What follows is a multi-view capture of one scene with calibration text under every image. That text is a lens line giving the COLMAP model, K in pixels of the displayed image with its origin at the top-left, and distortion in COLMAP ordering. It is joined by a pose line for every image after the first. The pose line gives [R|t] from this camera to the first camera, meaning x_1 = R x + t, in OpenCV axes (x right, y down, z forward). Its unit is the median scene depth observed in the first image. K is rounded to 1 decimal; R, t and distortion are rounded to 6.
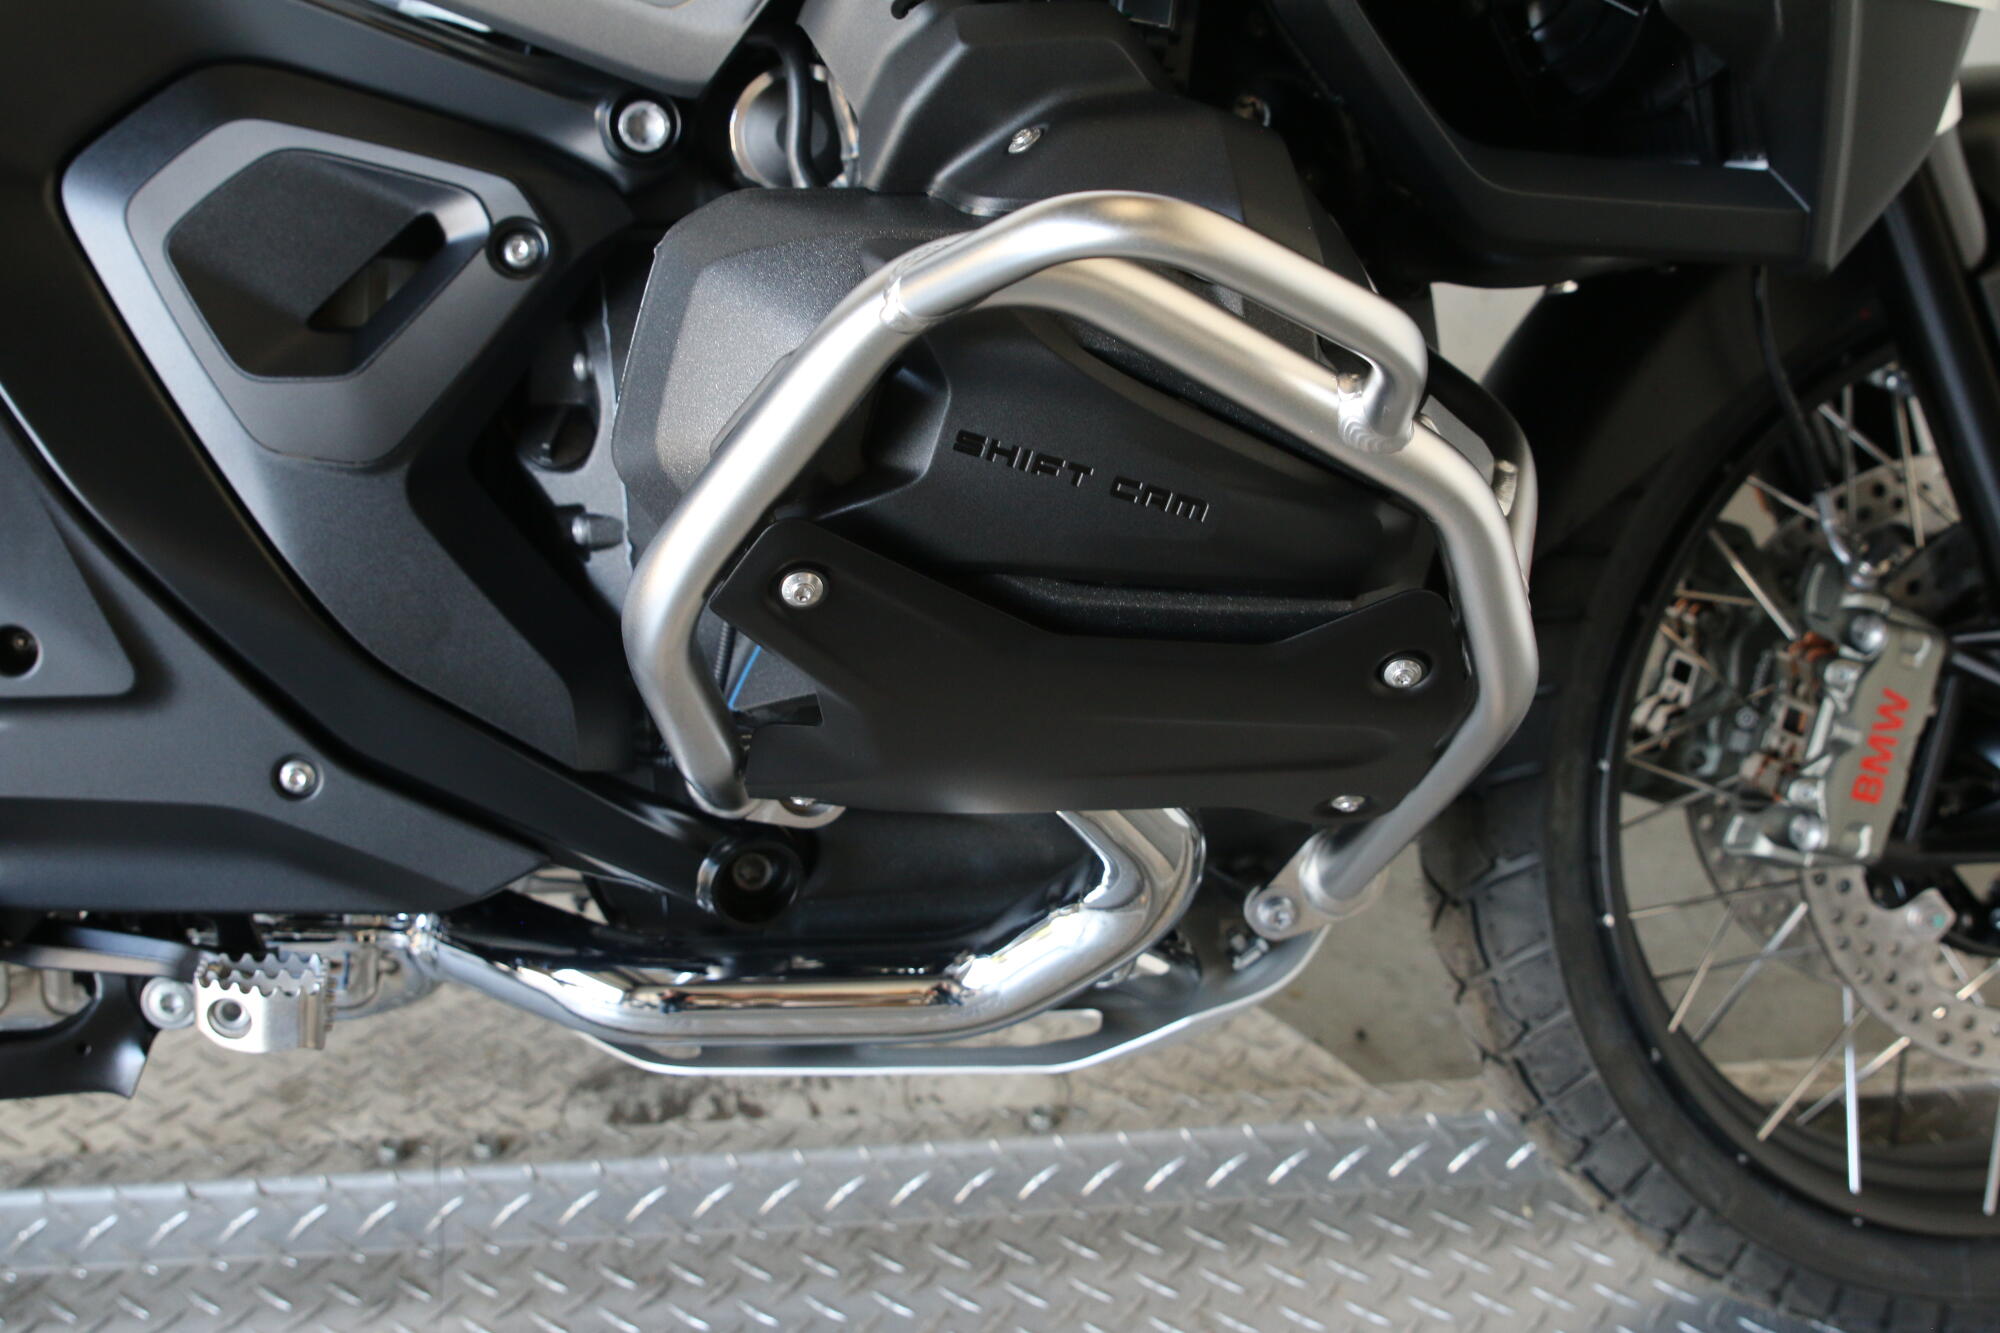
lens RADIAL K [[2517.9, 0, 995.6], [0, 2517.9, 530.1], [0, 0, 1]] dist [-0.147779, 0.057650]
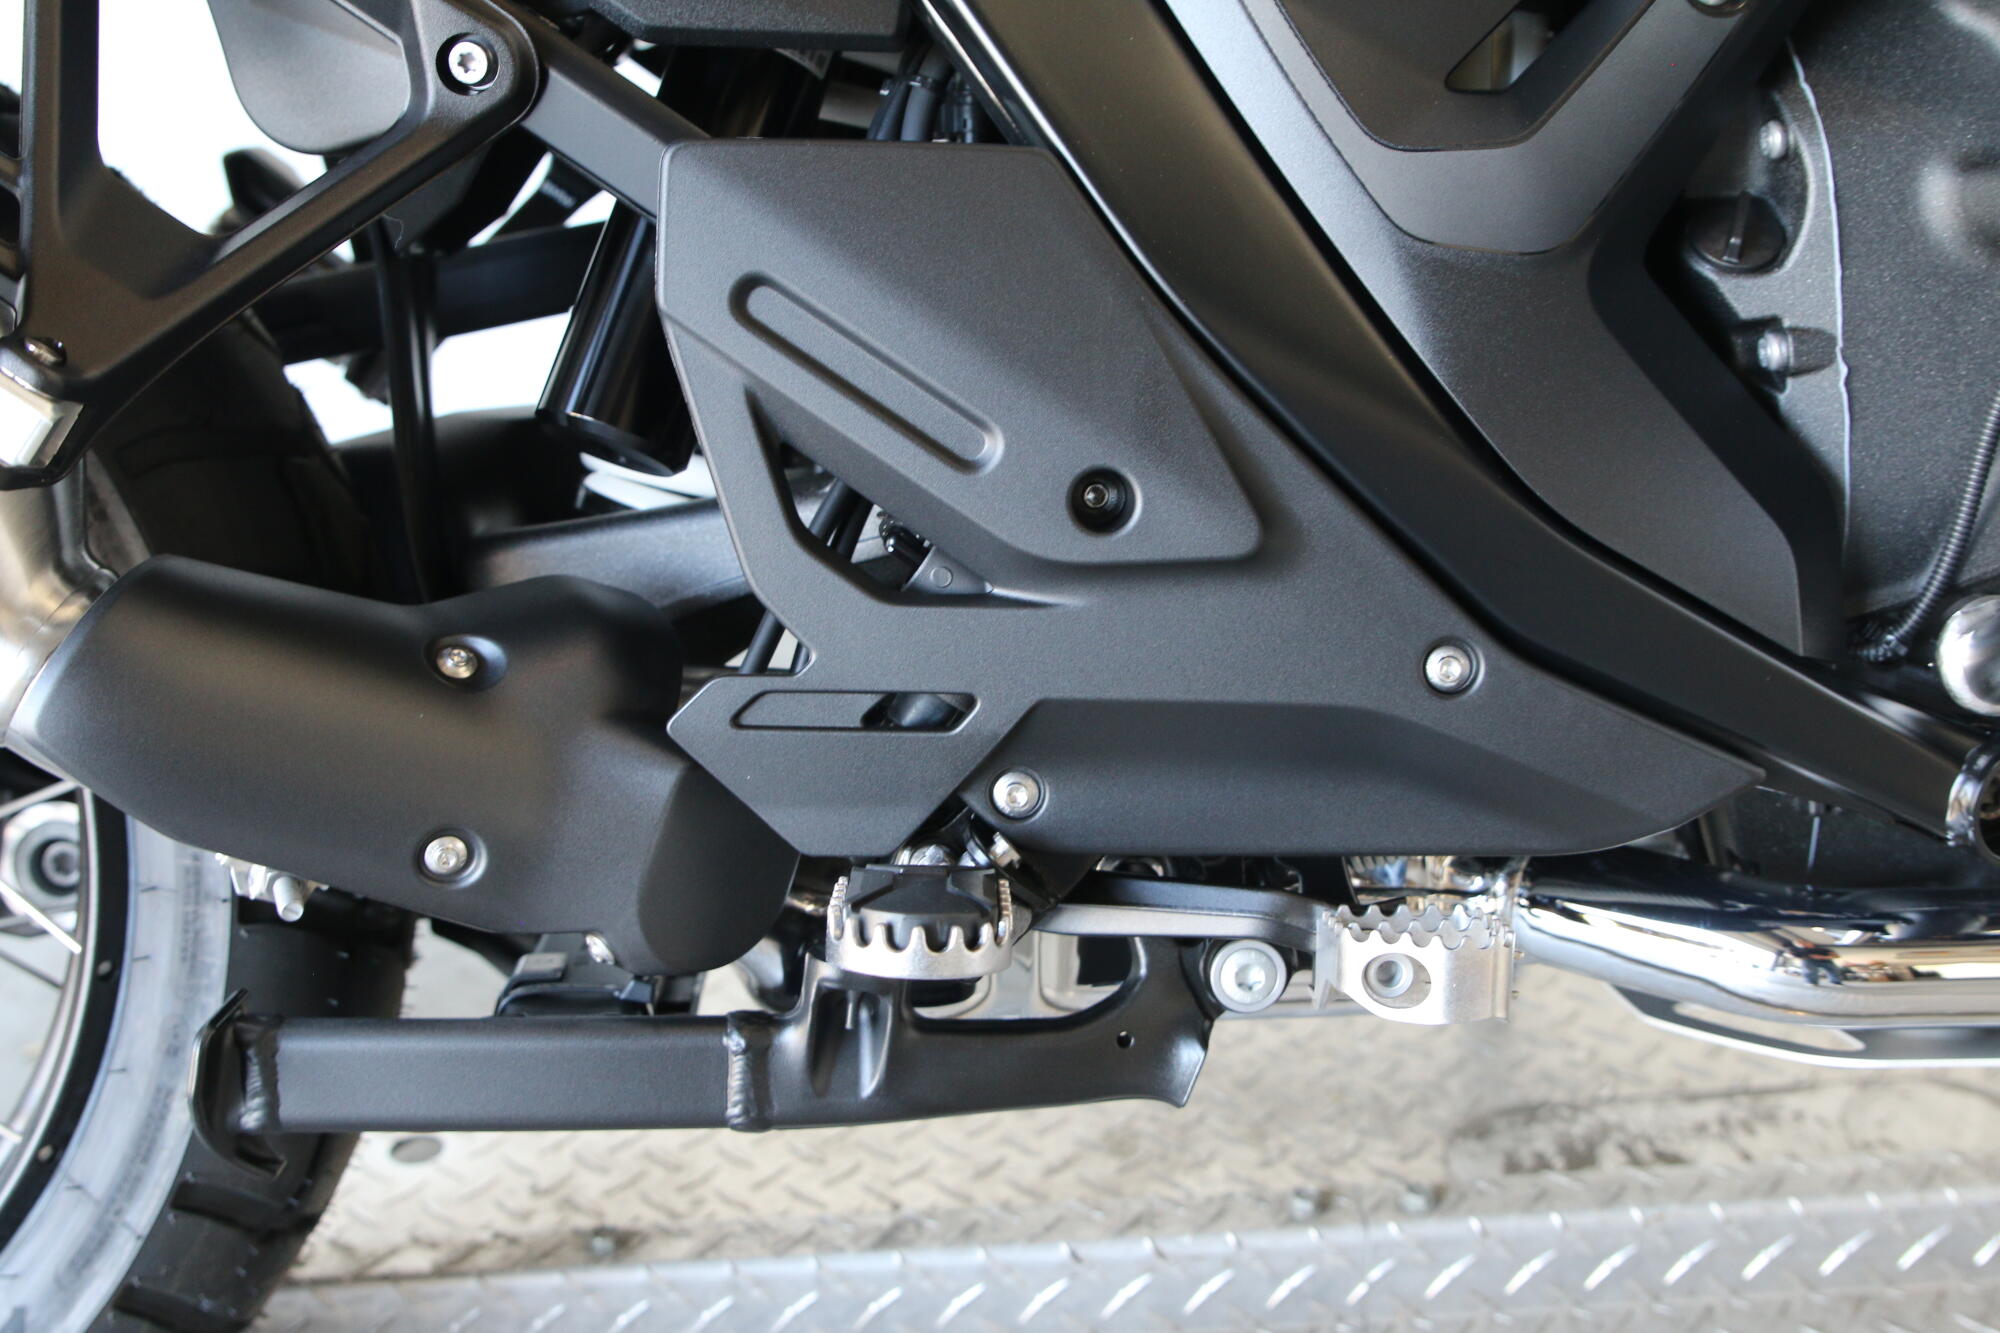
lens RADIAL K [[2447.9, 0, 863.0], [0, 2447.9, 544.5], [0, 0, 1]] dist [-0.123095, 0.052455]
pose [[0.984378, -0.031480, -0.173230, -0.247418], [0.022026, 0.998175, -0.056225, 0.074824], [0.174684, 0.051531, 0.983275, 0.172471]]
